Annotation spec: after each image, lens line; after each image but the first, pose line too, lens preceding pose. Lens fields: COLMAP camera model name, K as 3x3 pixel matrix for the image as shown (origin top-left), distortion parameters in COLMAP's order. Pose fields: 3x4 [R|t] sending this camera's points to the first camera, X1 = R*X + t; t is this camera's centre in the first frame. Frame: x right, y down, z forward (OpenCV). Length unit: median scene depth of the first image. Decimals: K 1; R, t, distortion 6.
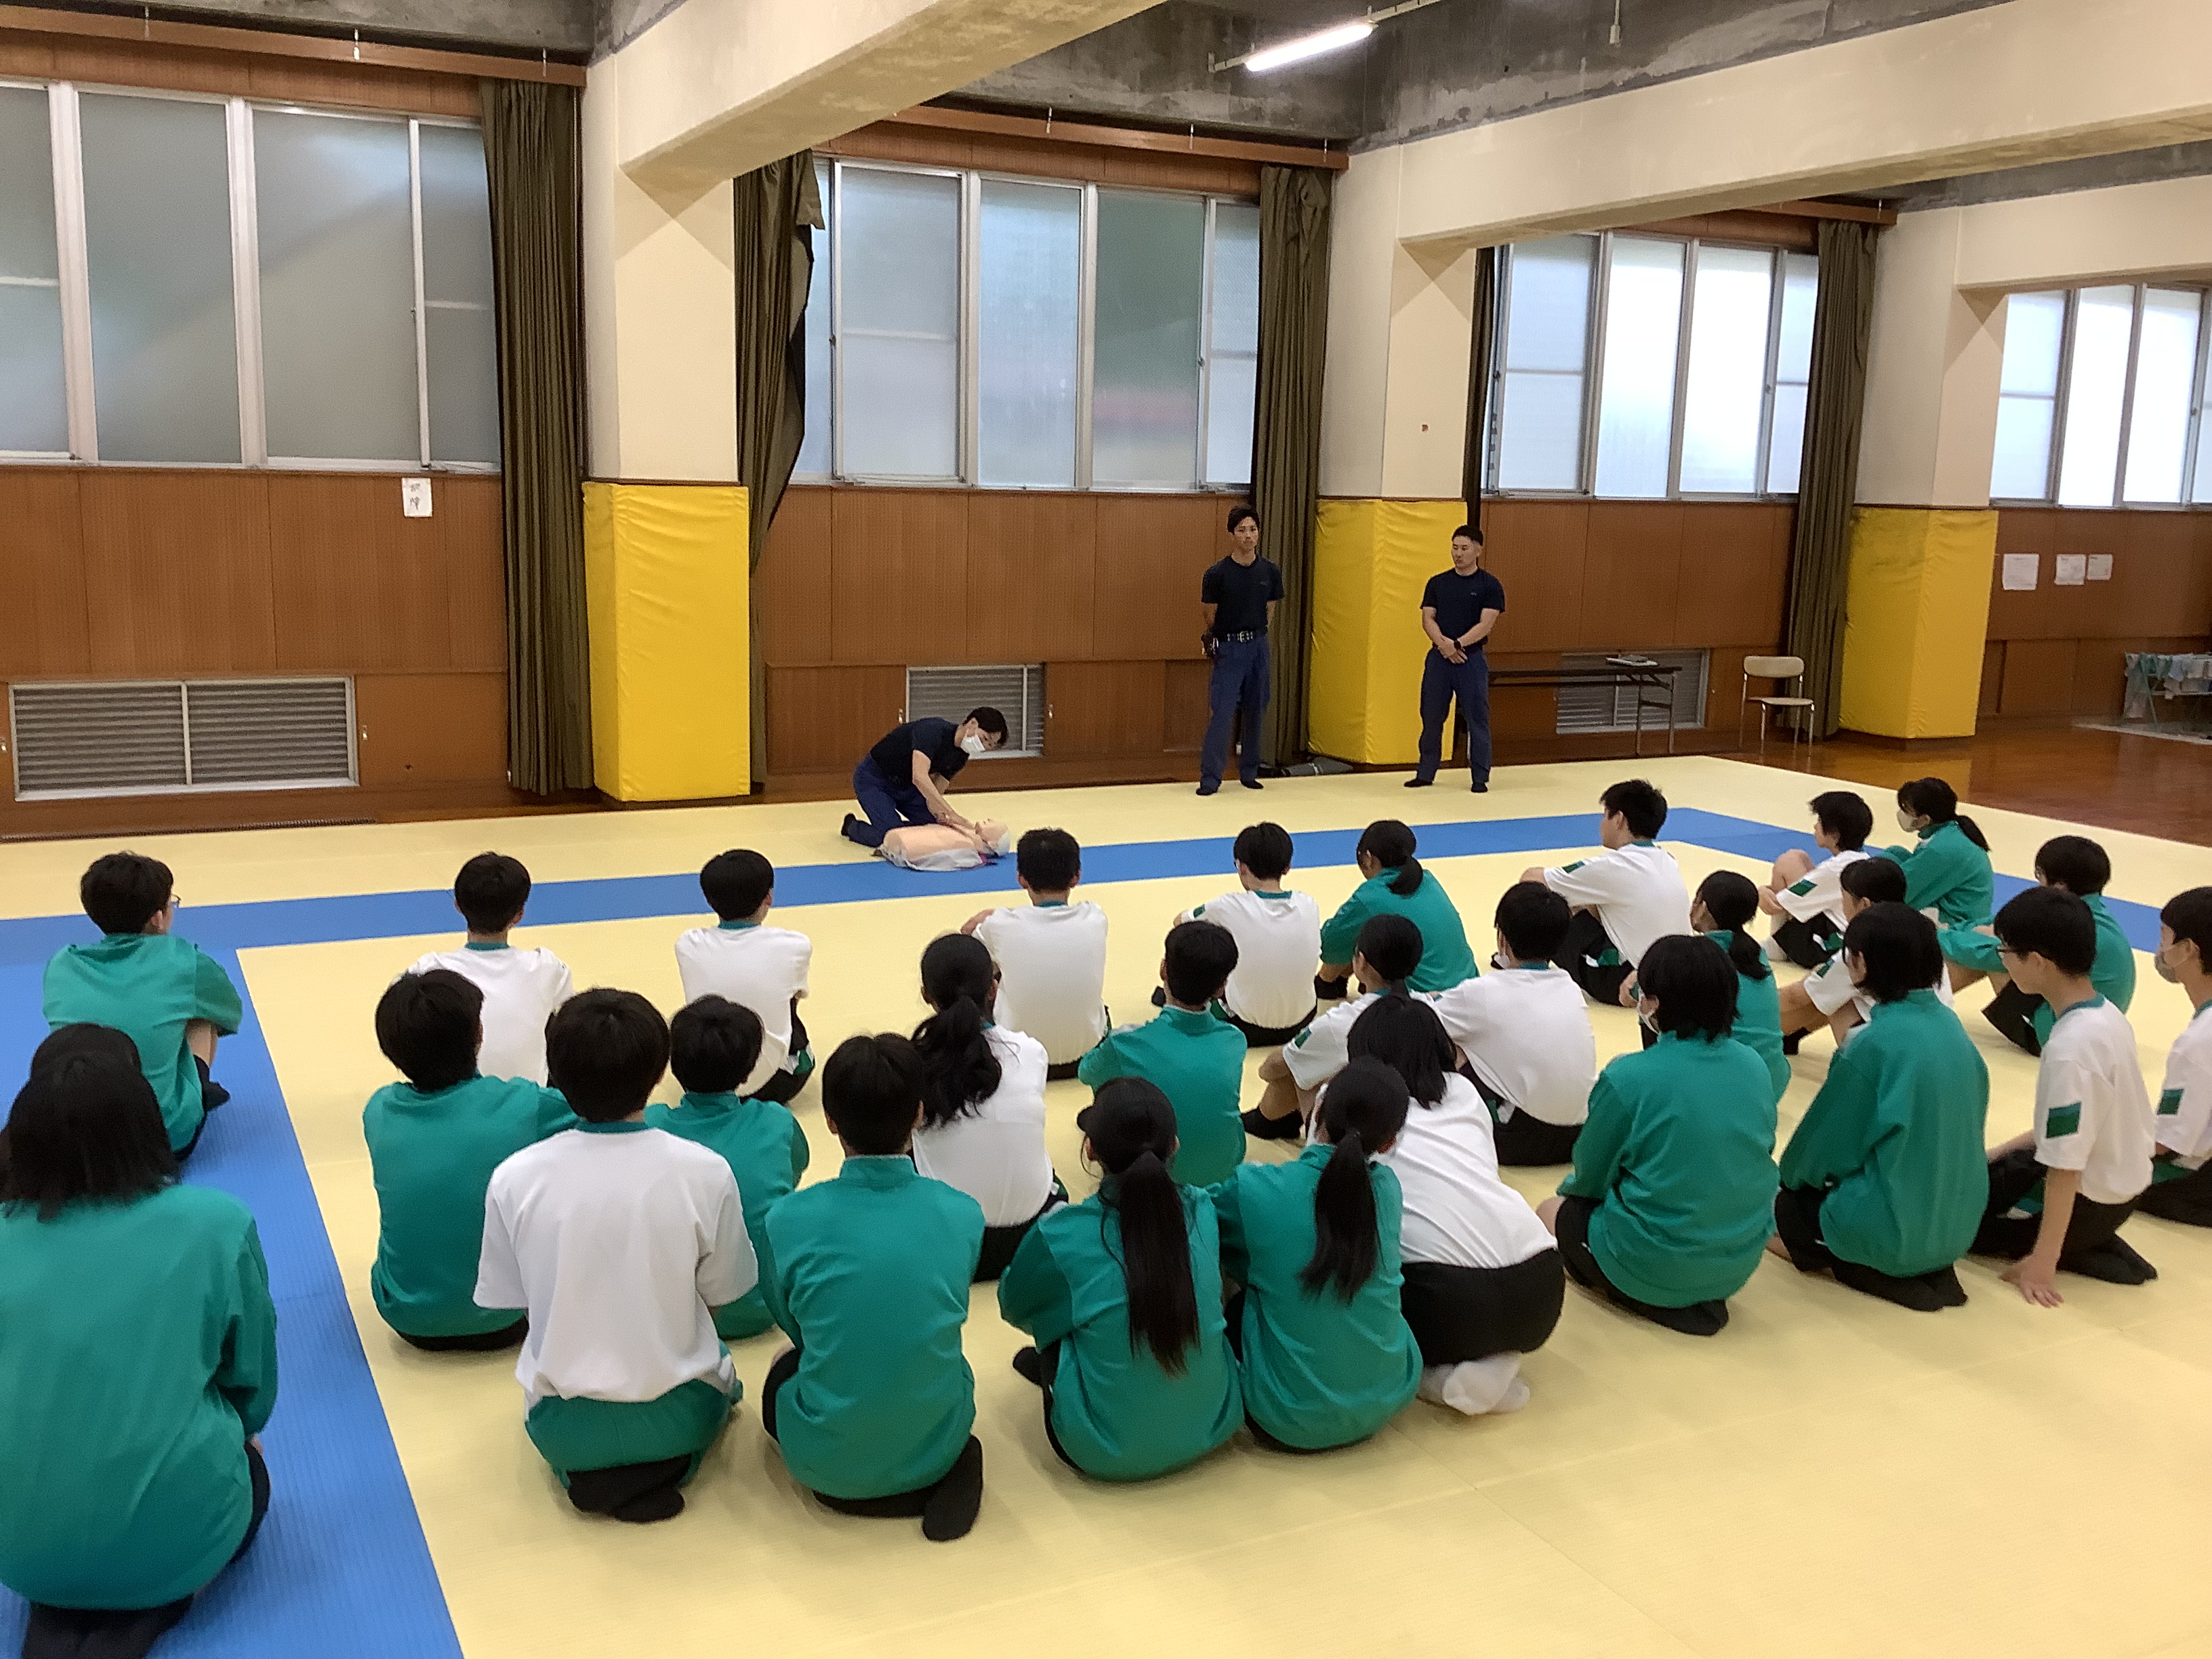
lens RADIAL K [[2012.3, 0, 1100.0], [0, 2012.3, 841.0], [0, 0, 1]] dist [0.006006, 0.000000]
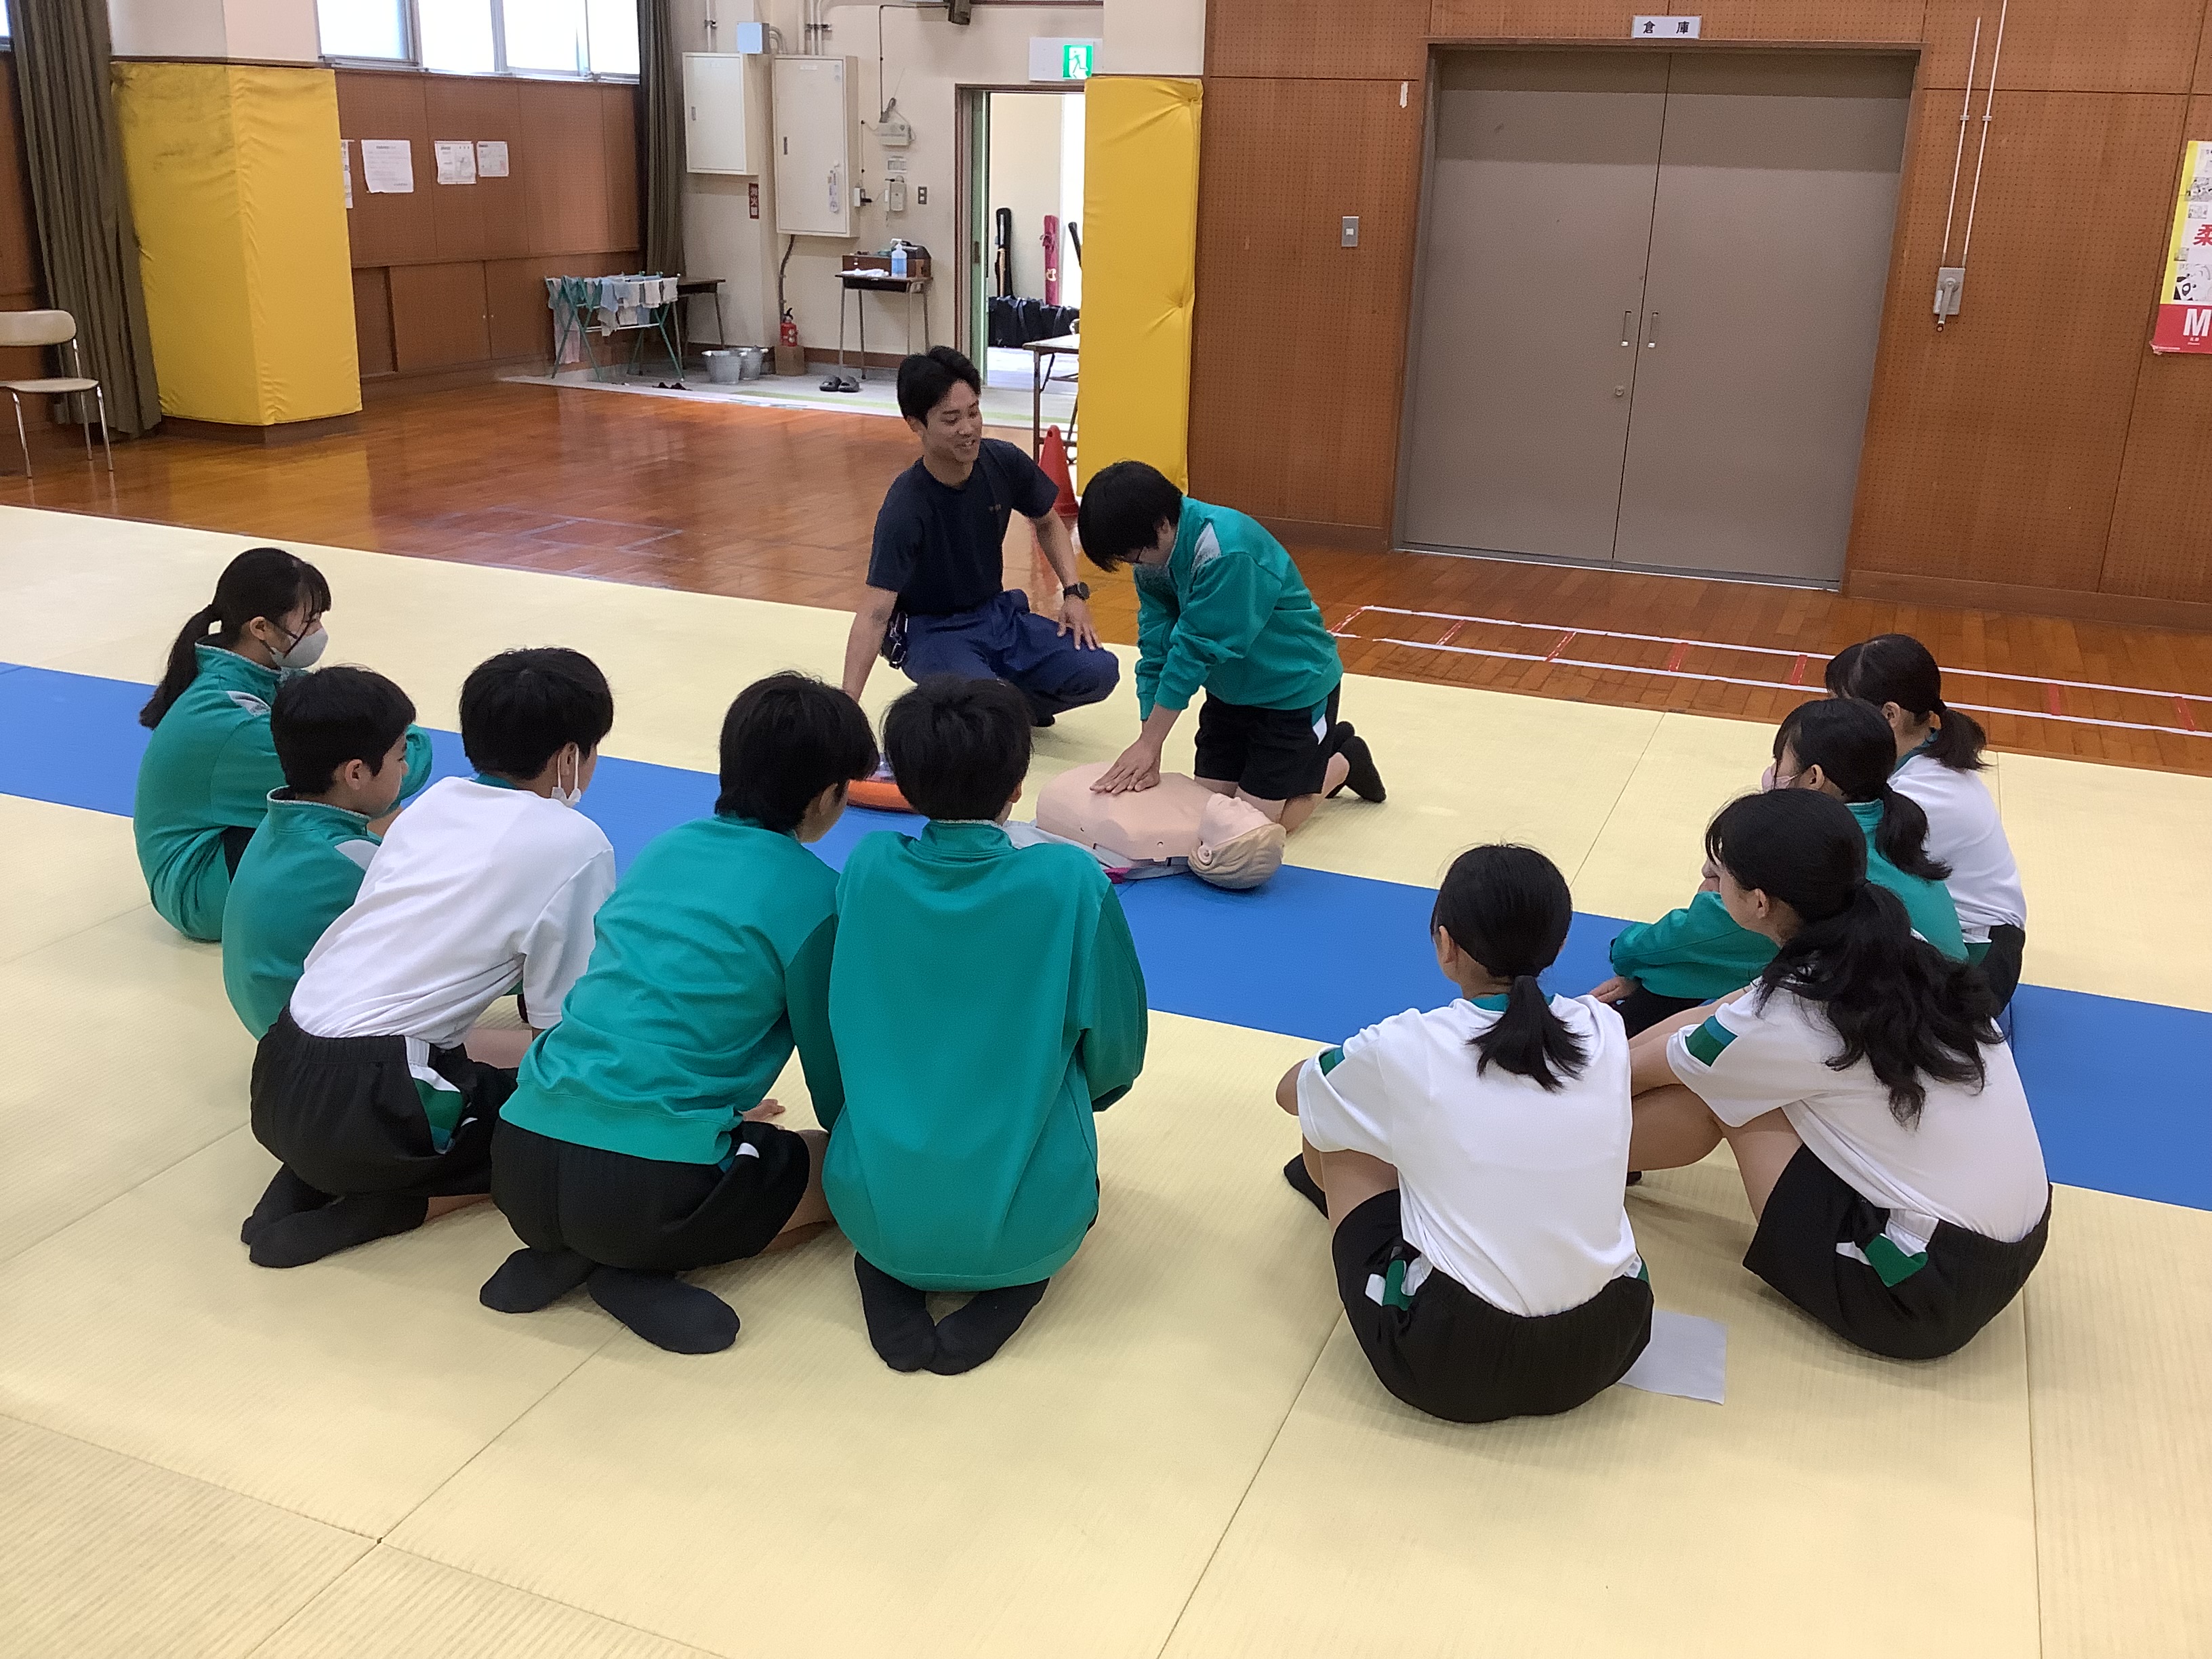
lens RADIAL K [[2012.3, 0, 1111.8], [0, 2012.3, 833.7], [0, 0, 1]] dist [0.006006, 0.000000]
pose [[0.744662, -0.224551, 0.628535, 0.150743], [0.112100, 0.970407, 0.213878, -0.029342], [-0.657961, -0.088808, 0.747797, 0.286413]]
